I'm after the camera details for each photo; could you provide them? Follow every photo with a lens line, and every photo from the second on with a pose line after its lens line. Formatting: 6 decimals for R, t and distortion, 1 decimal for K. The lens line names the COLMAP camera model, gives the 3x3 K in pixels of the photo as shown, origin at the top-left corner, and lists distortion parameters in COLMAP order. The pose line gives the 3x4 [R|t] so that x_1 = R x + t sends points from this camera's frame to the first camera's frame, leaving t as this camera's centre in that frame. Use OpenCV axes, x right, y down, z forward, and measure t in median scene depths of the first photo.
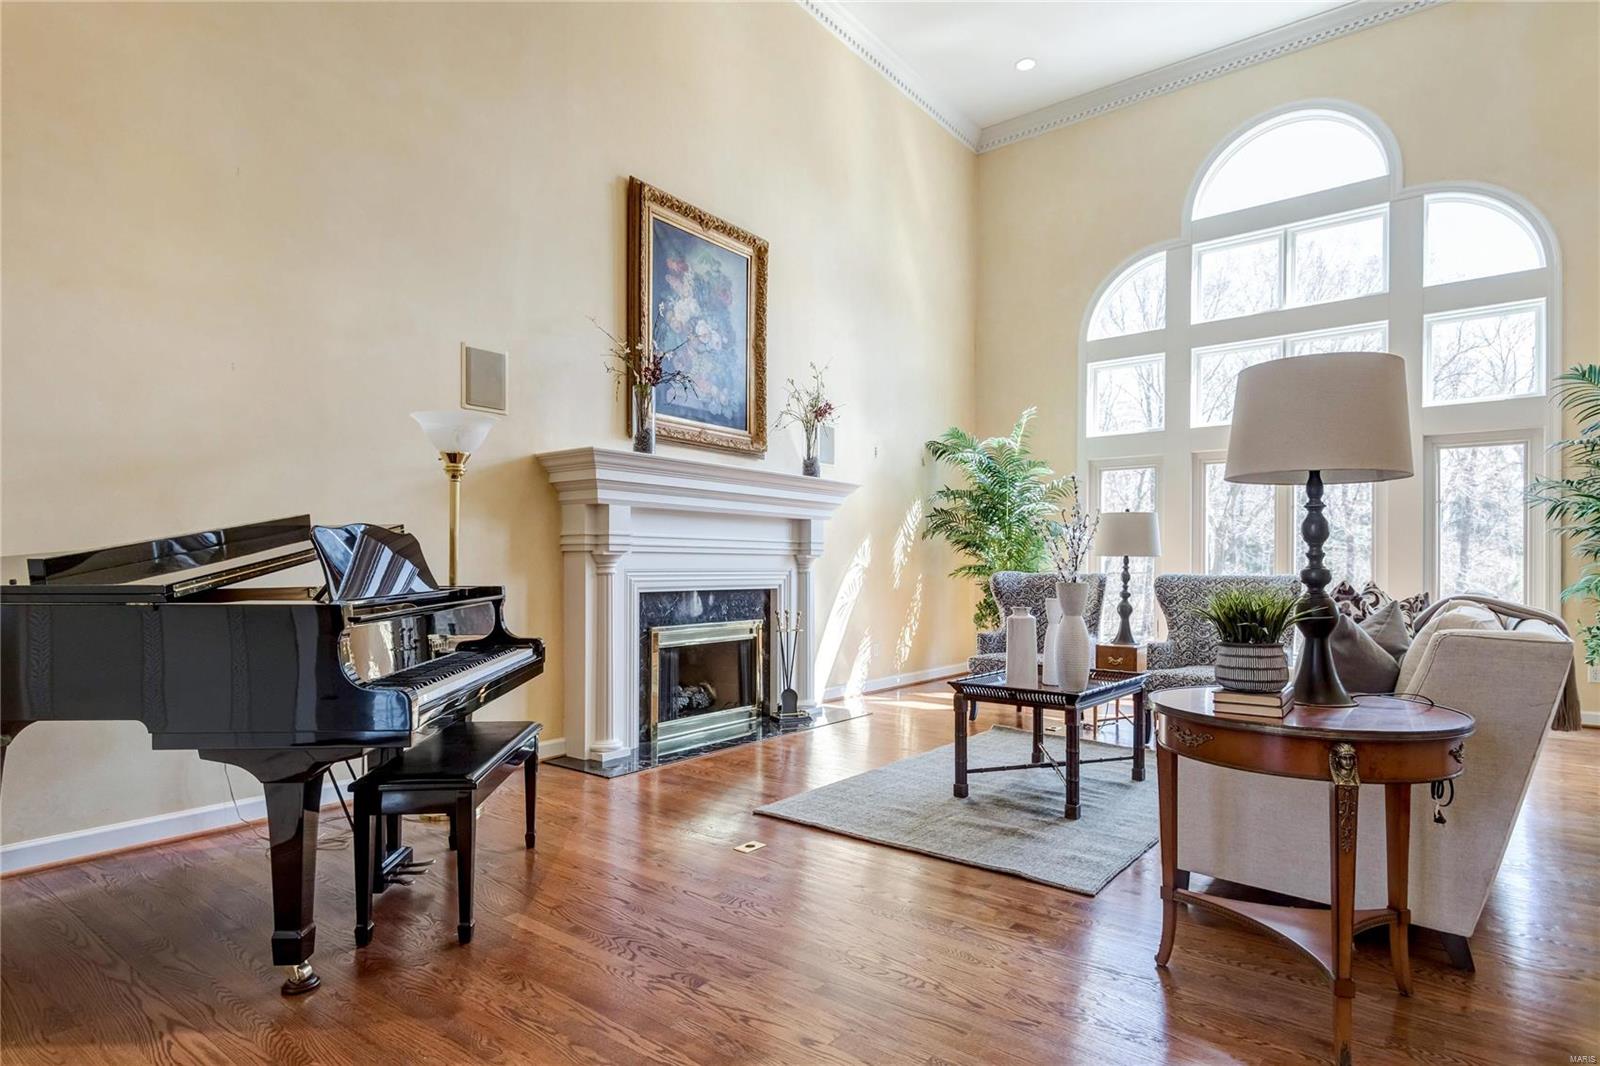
lens RADIAL K [[859.3, 0, 790.5], [0, 859.3, 563.0], [0, 0, 1]] dist [0.014069, -0.003847]
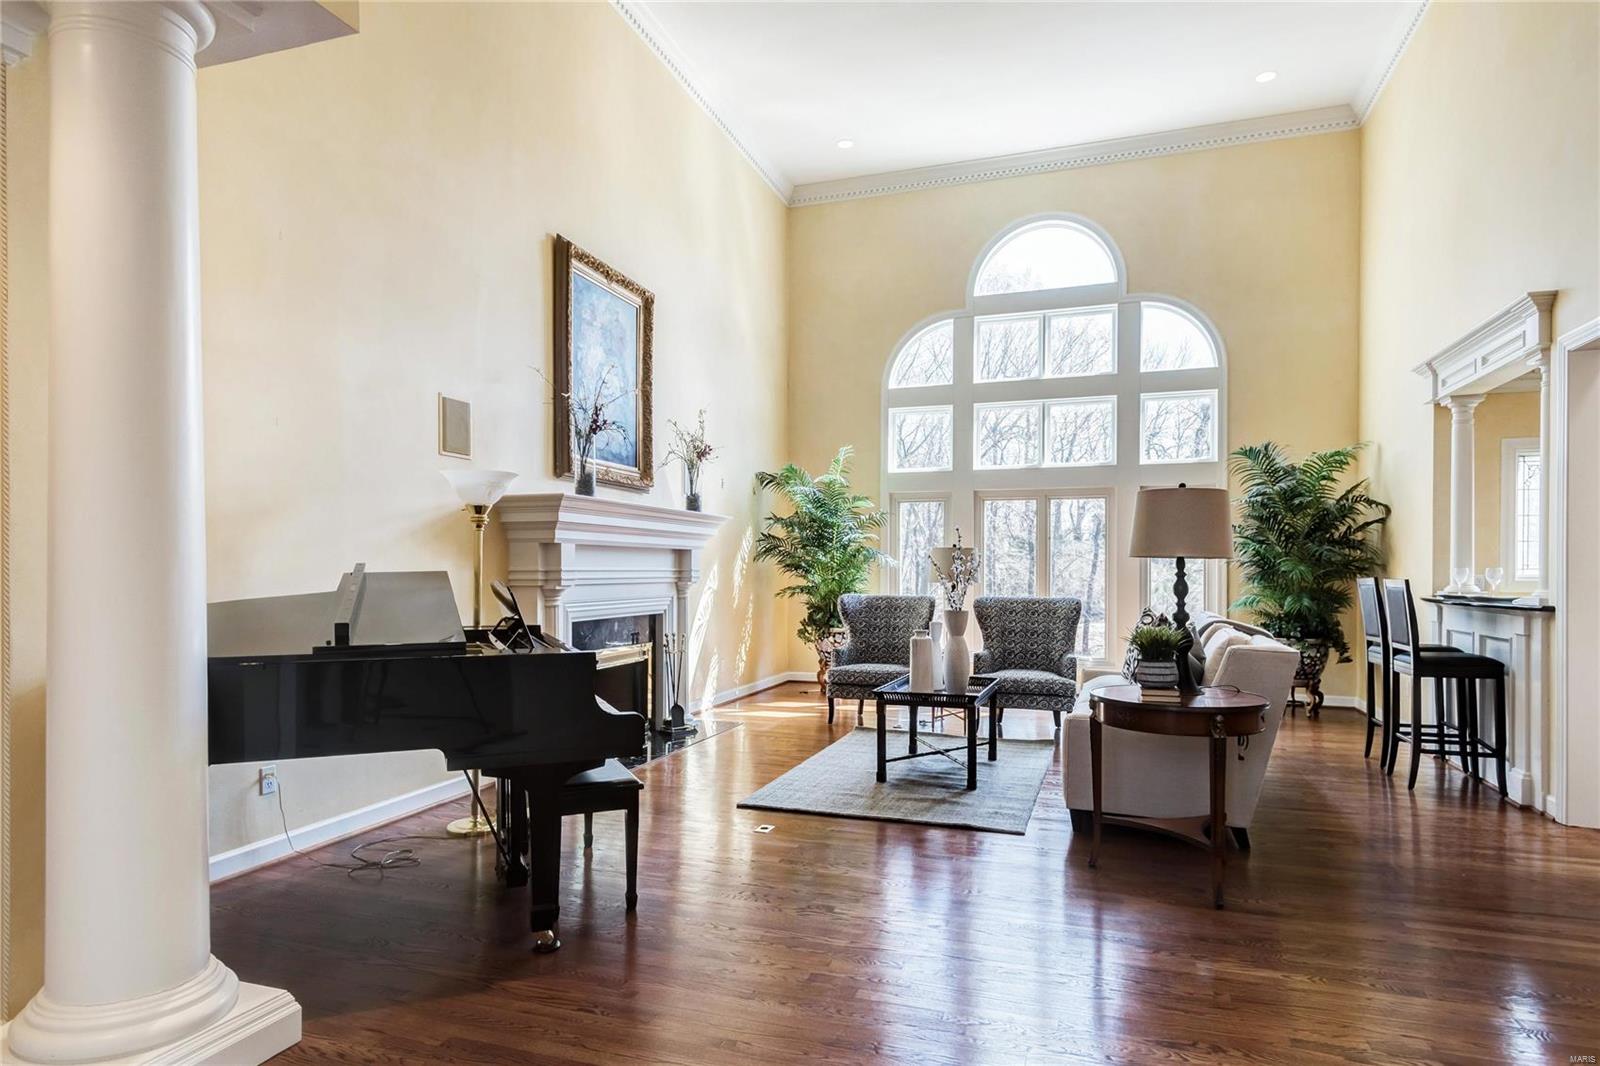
lens RADIAL K [[924.2, 0, 785.9], [0, 924.2, 568.6], [0, 0, 1]] dist [0.024155, -0.001622]
pose [[0.944830, -0.001496, 0.327558, -0.265059], [0.000537, 0.999995, 0.003017, -0.031761], [-0.327561, -0.002674, 0.944826, -0.167053]]
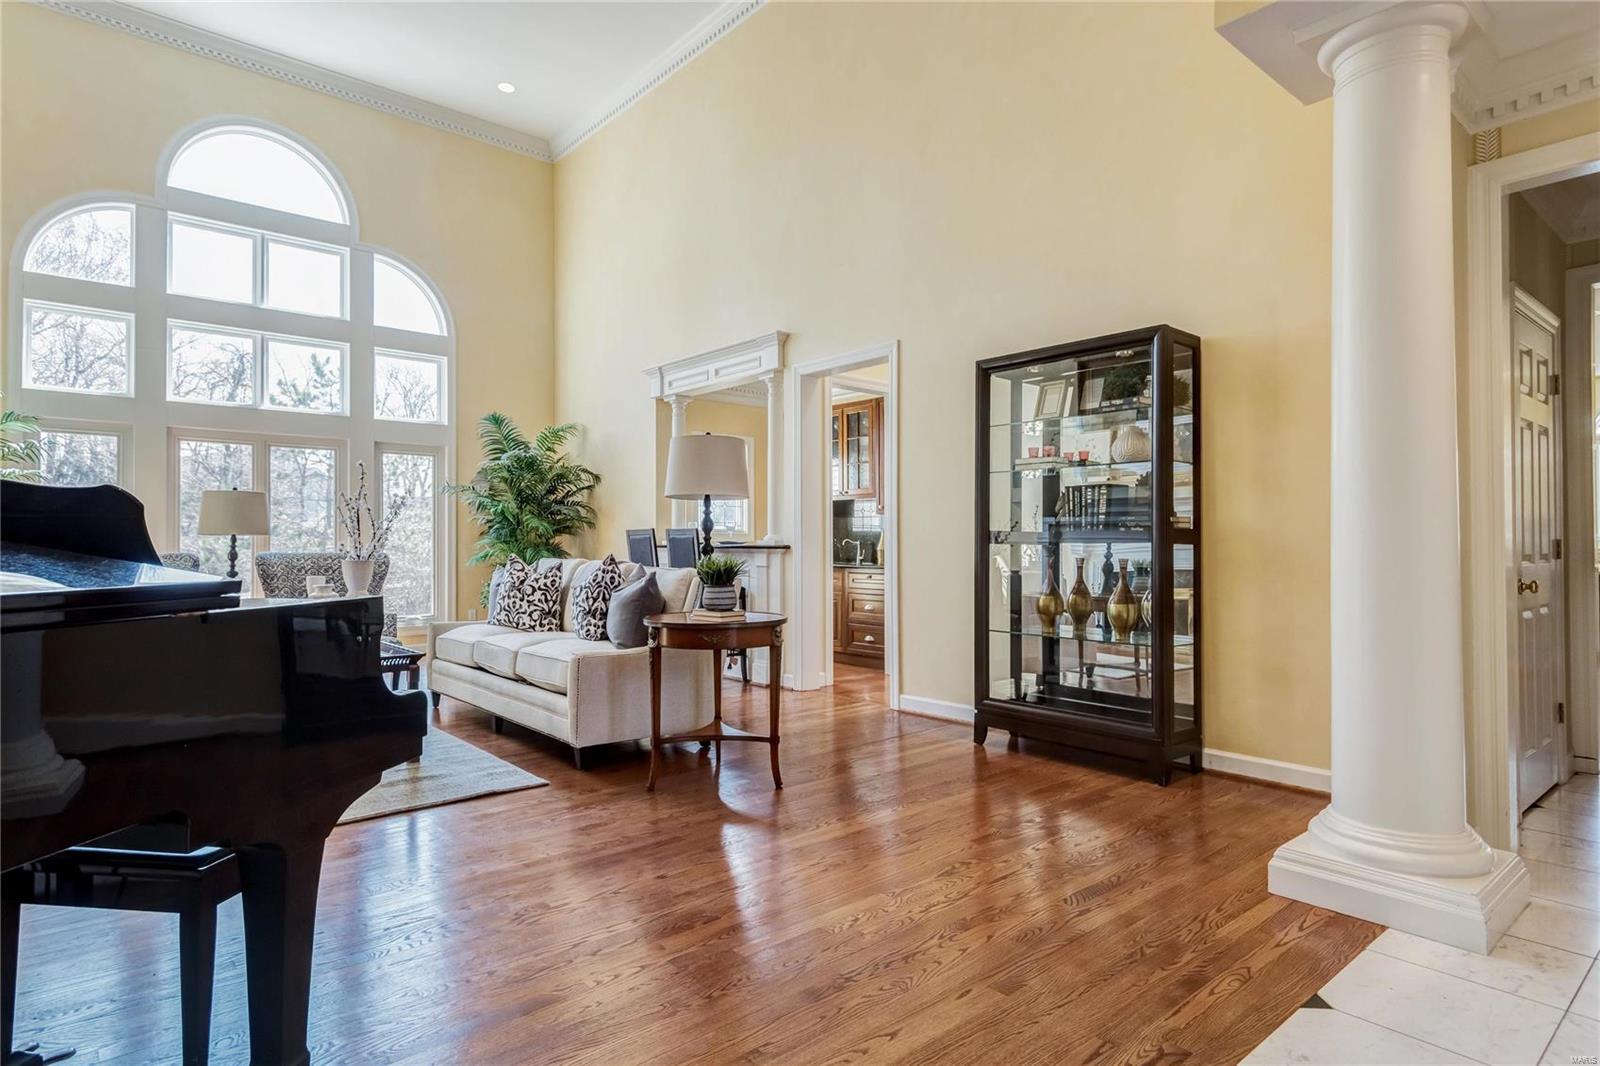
lens RADIAL K [[859.3, 0, 792.6], [0, 859.3, 538.8], [0, 0, 1]] dist [0.014069, -0.003847]
pose [[0.185500, 0.000567, 0.982644, -0.462935], [0.000287, 1.000000, -0.000631, -0.002654], [-0.982644, 0.000399, 0.185500, 0.177832]]
